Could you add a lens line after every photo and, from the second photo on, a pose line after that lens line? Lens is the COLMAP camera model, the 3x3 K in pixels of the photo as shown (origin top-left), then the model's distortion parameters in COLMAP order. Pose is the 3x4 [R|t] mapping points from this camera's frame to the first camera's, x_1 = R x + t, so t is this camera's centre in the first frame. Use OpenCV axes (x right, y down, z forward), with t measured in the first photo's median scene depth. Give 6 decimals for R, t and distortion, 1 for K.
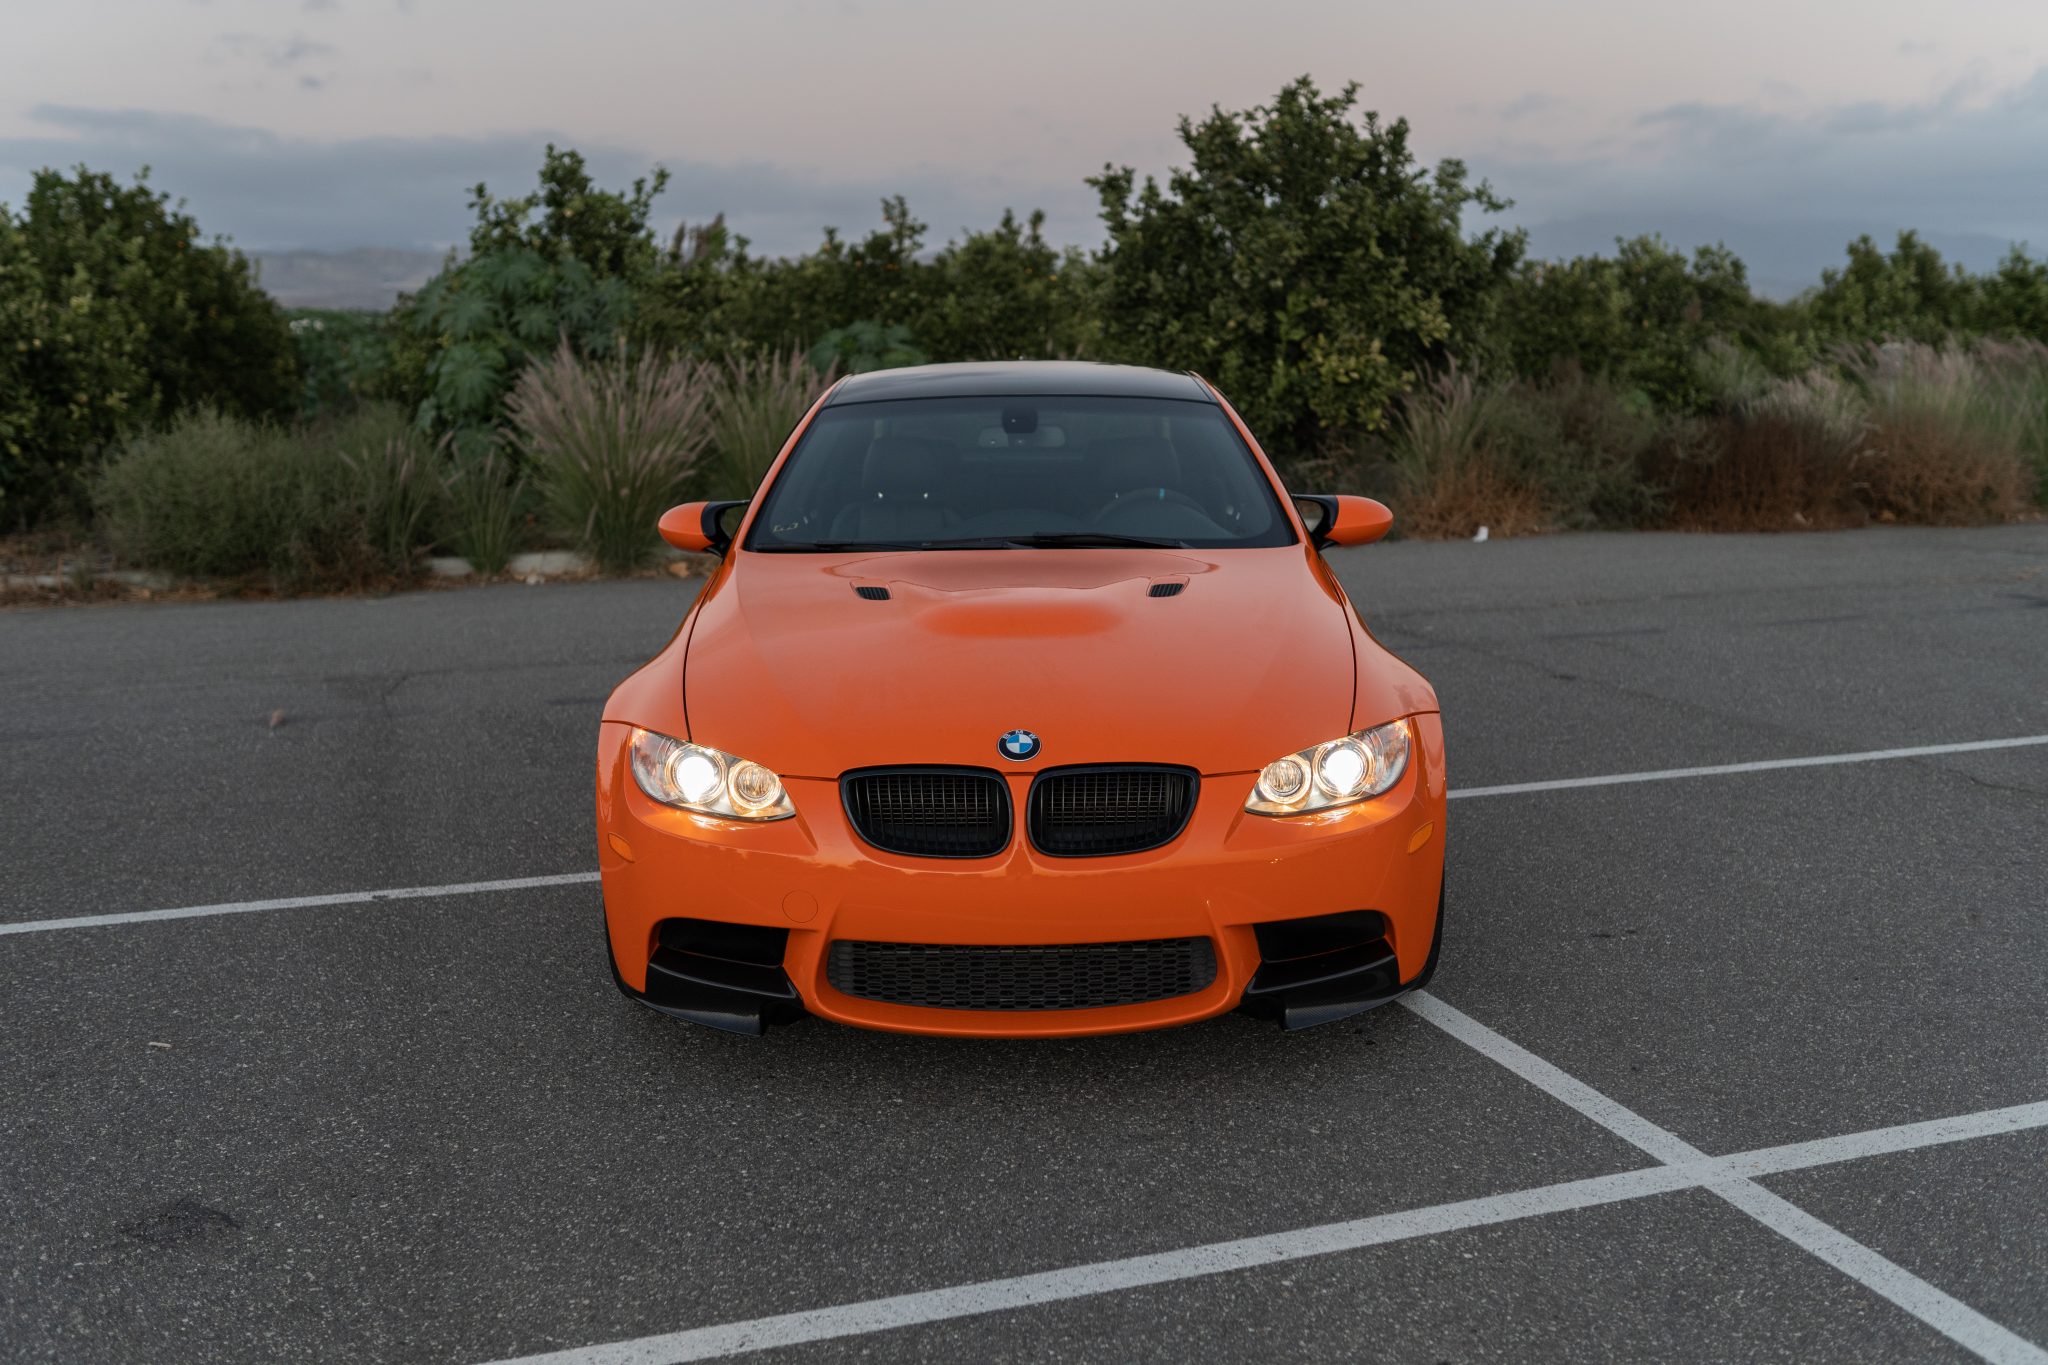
lens RADIAL K [[1999.9, 0, 1032.1], [0, 1999.9, 695.8], [0, 0, 1]] dist [-0.022808, 0.005202]
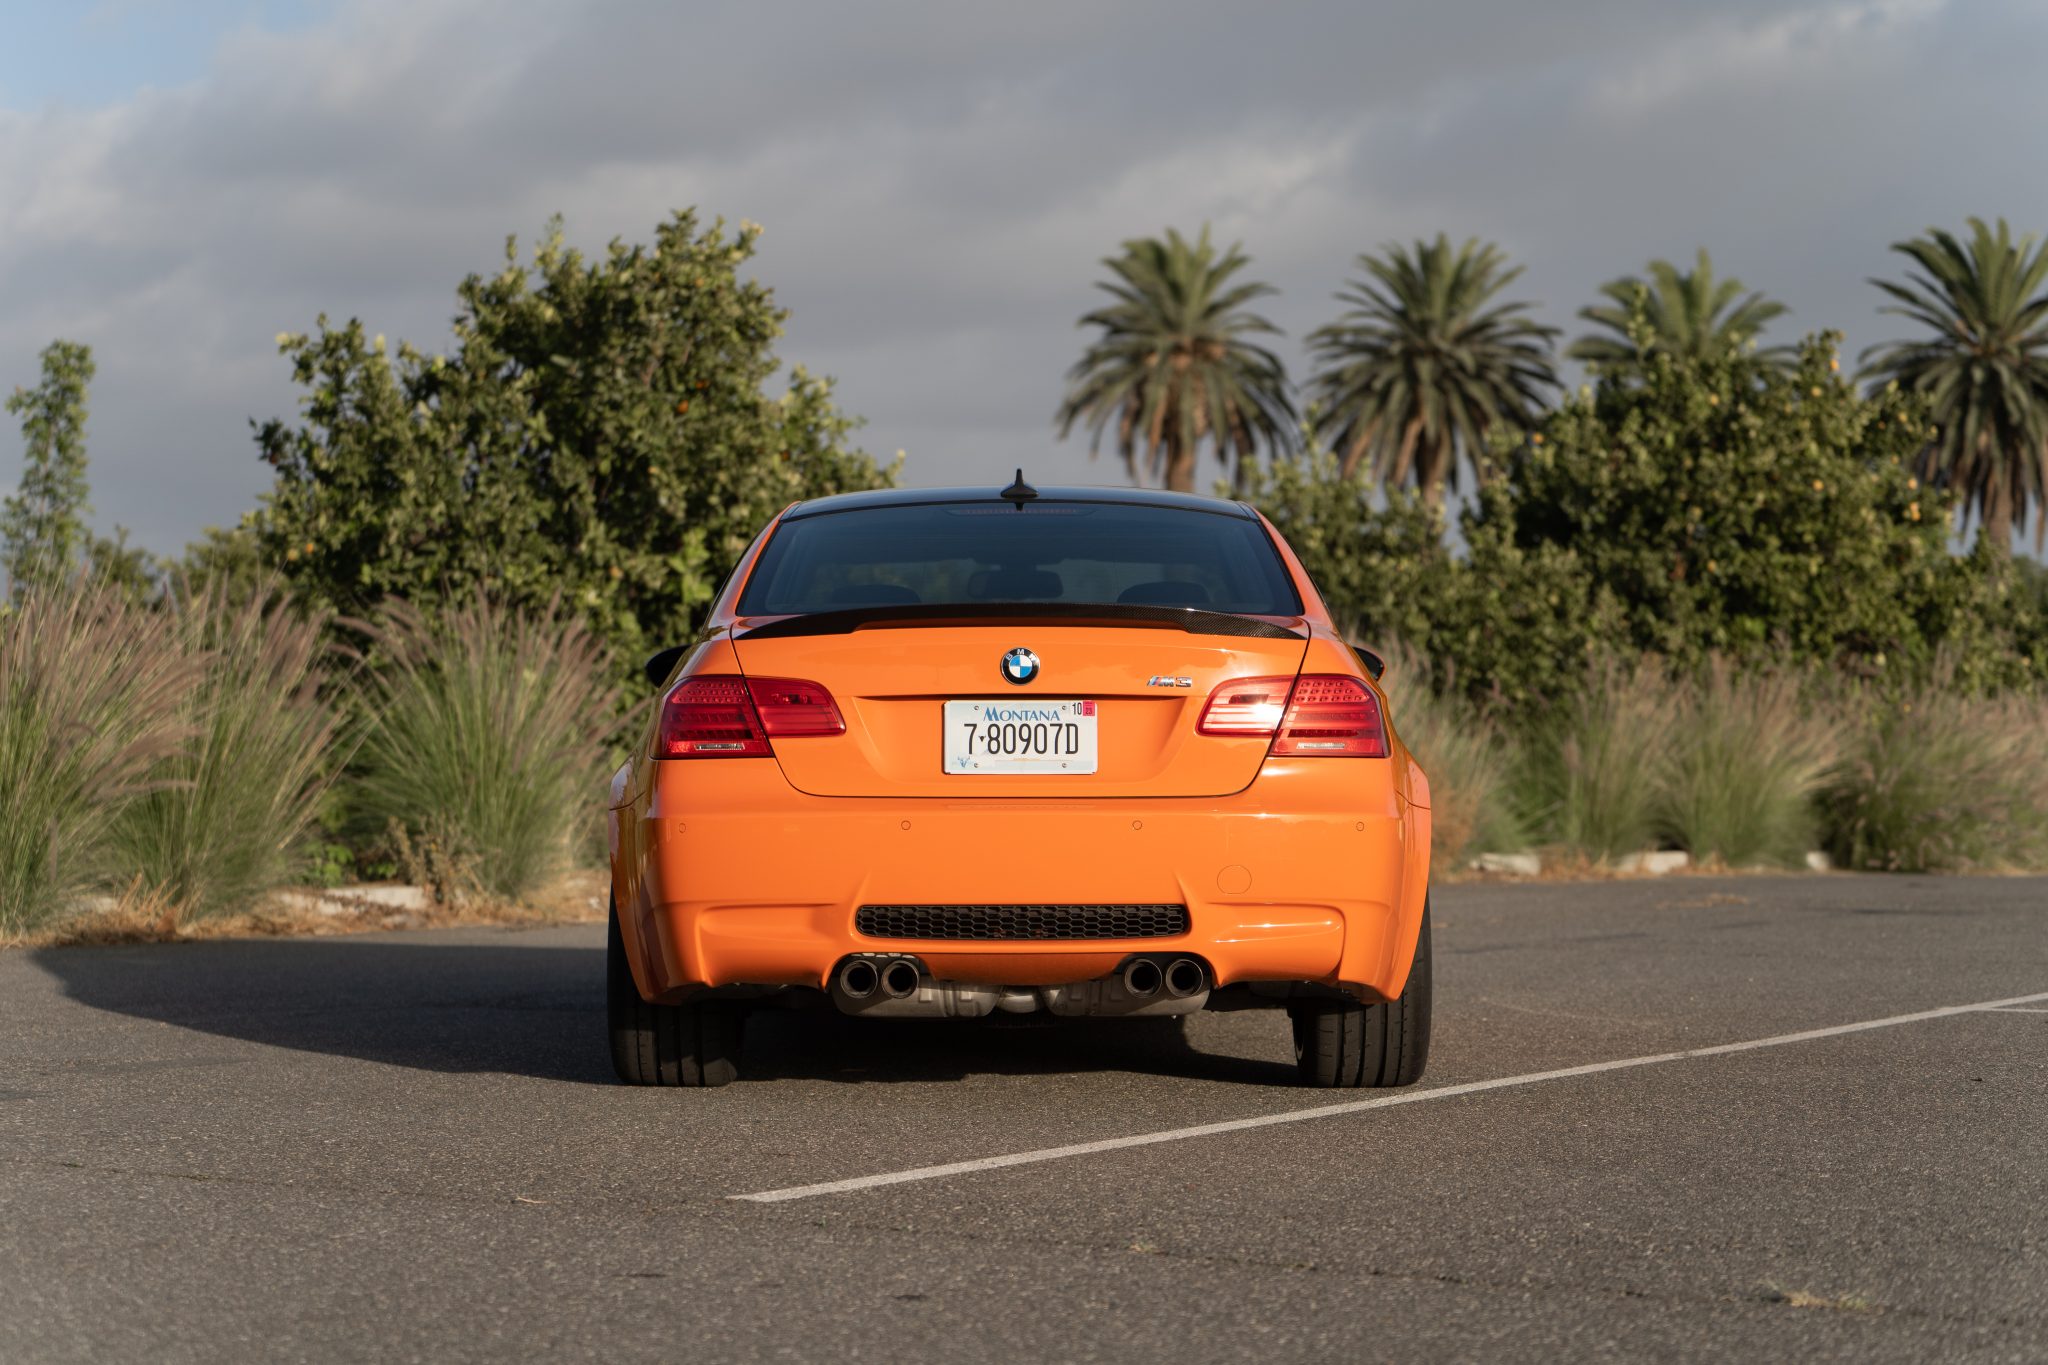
lens RADIAL K [[4249.1, 0, 1024.0], [0, 4249.1, 682.5], [0, 0, 1]] dist [-0.092474, -1.996621]
pose [[0.781303, 0.022565, 0.623744, -0.647082], [0.096561, 0.982945, -0.156512, 0.075258], [-0.616638, 0.182513, 0.765798, -0.120241]]
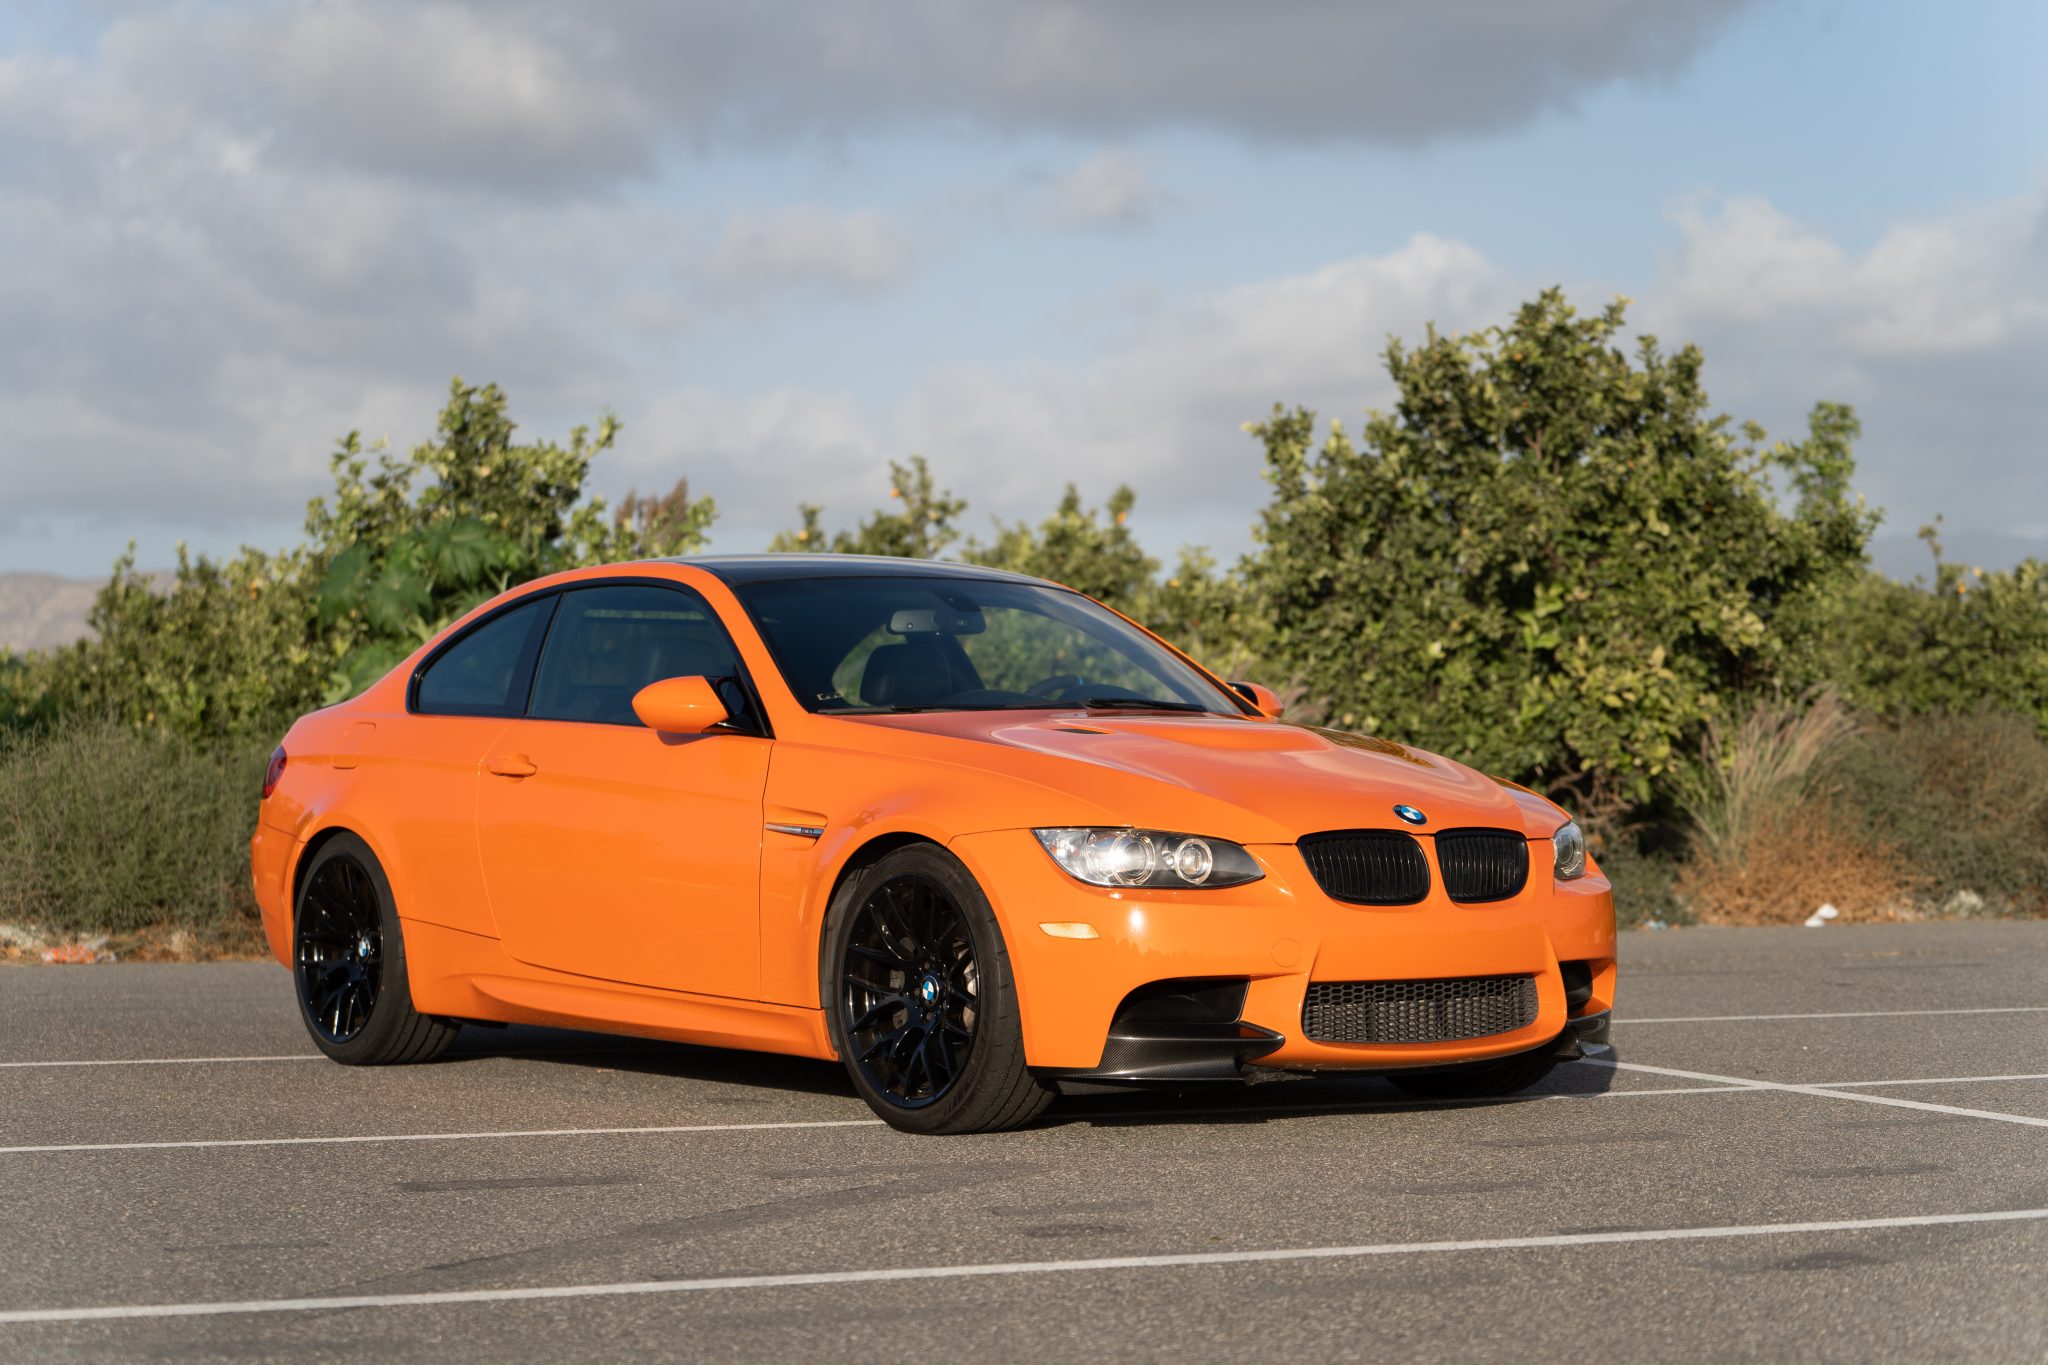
lens RADIAL K [[4288.9, 0, 1024.0], [0, 4288.9, 682.5], [0, 0, 1]] dist [-0.183991, 0.032859]
pose [[0.999978, 0.003495, -0.005608, -0.044545], [-0.004526, 0.980595, -0.195990, 0.131375], [0.004814, 0.196012, 0.980590, -0.482342]]
